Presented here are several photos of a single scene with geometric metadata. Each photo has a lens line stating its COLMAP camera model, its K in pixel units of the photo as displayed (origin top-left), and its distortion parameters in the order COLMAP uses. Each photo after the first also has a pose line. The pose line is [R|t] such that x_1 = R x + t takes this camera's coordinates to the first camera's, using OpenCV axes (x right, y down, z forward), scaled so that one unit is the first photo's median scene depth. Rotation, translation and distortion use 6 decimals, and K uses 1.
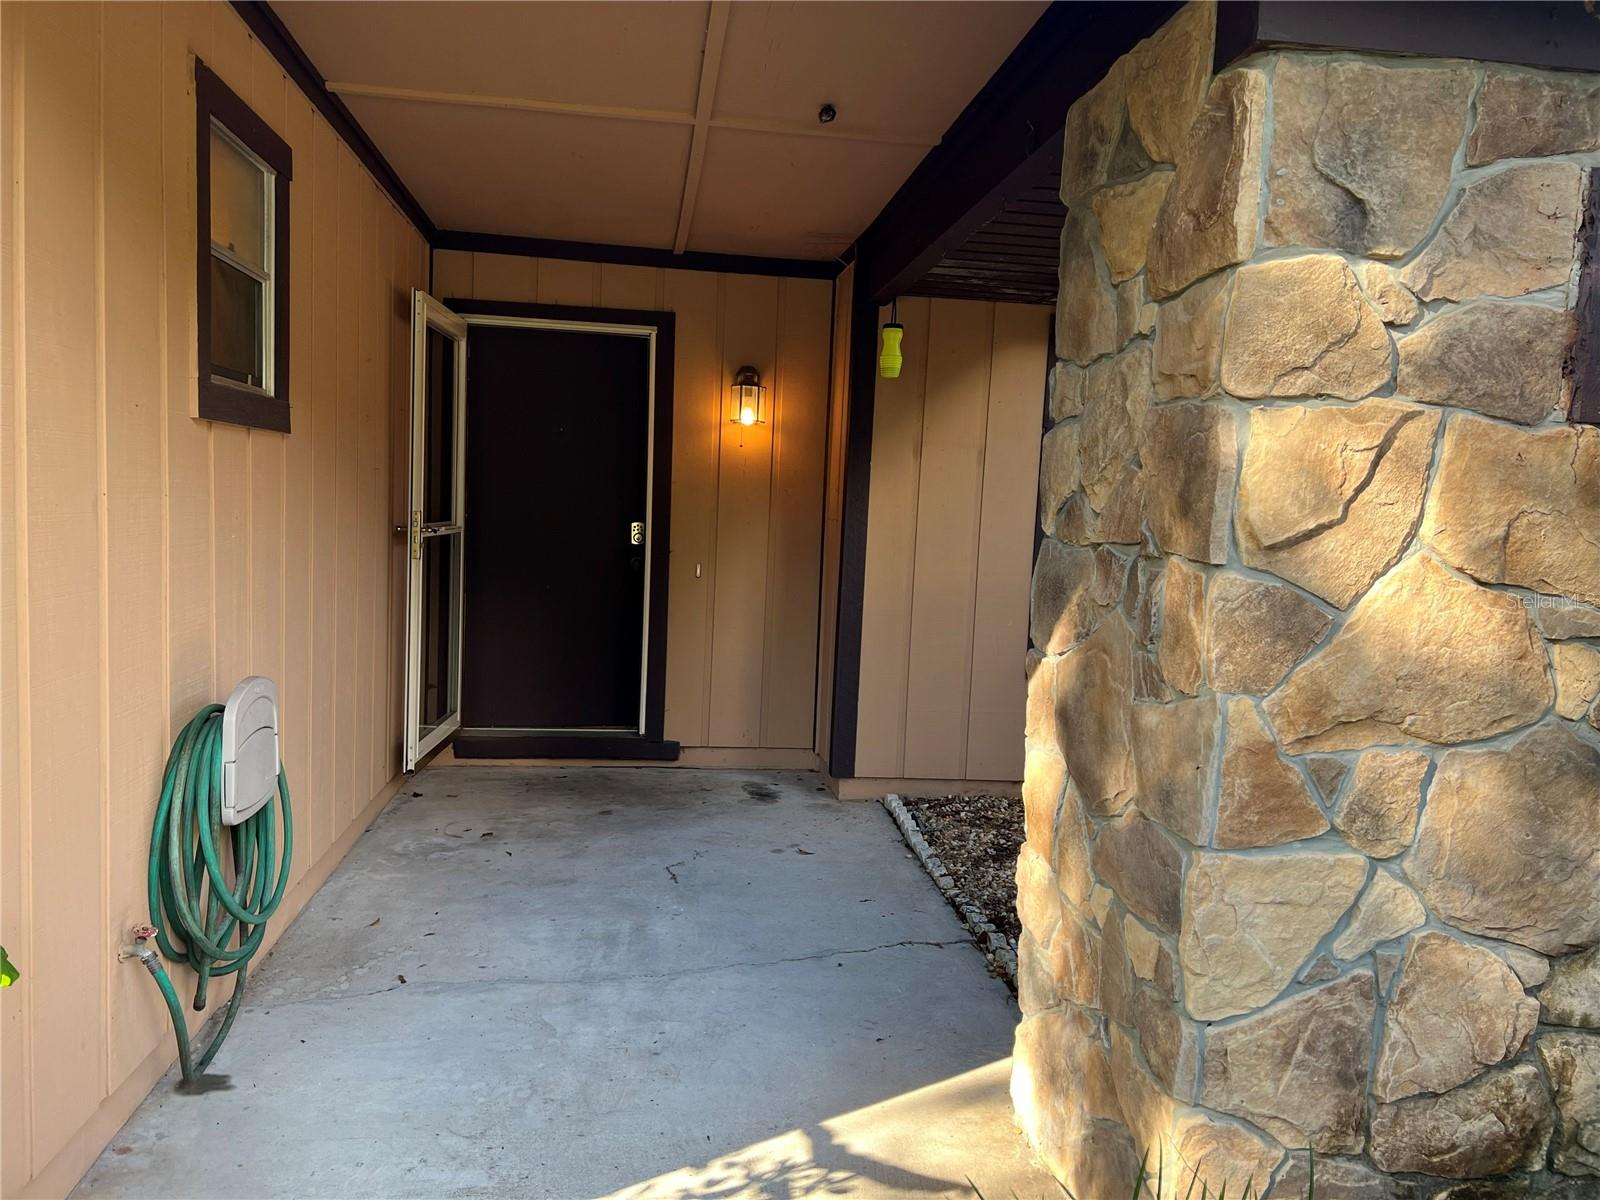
lens RADIAL K [[1201.1, 0, 796.4], [0, 1201.1, 601.8], [0, 0, 1]] dist [0.062427, -0.060227]
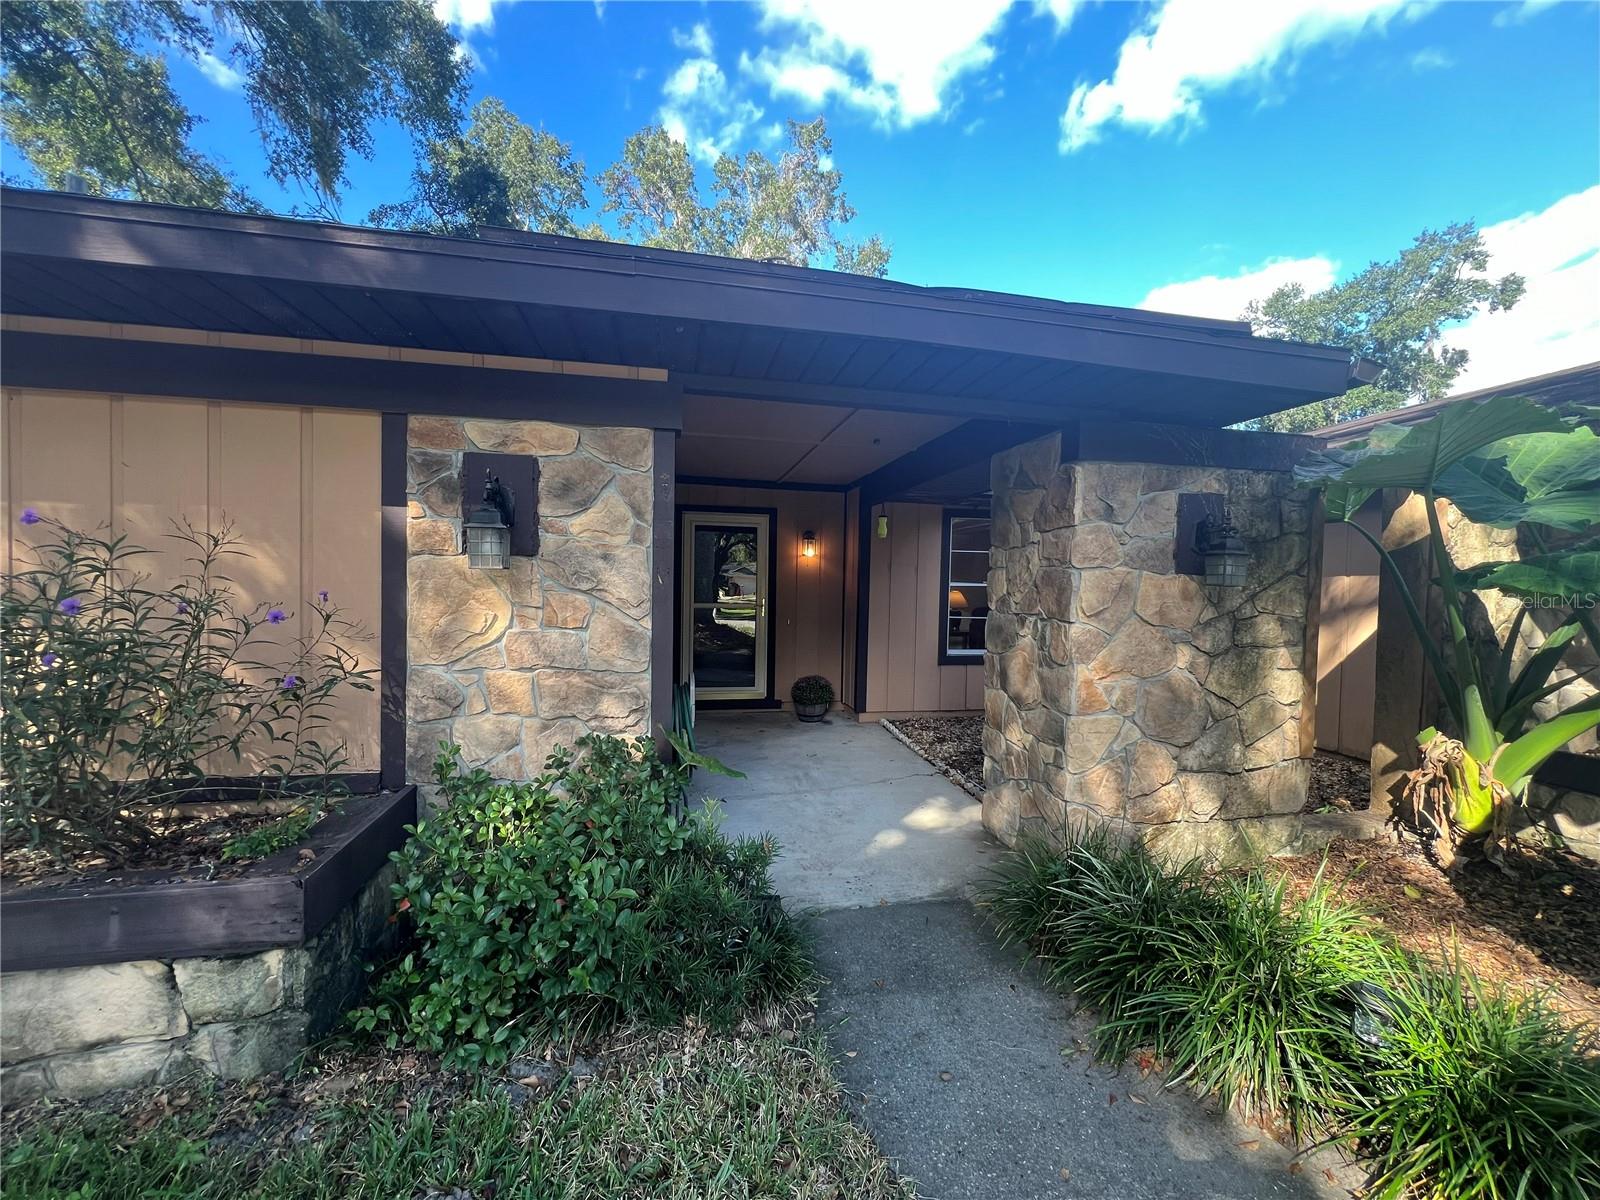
lens RADIAL K [[638.6, 0, 802.1], [0, 638.6, 598.3], [0, 0, 1]] dist [-0.002498, -0.000778]
pose [[0.996555, -0.024572, 0.079215, -0.435772], [0.028602, 0.998332, -0.050150, -0.027272], [-0.077851, 0.052243, 0.995595, -0.529278]]
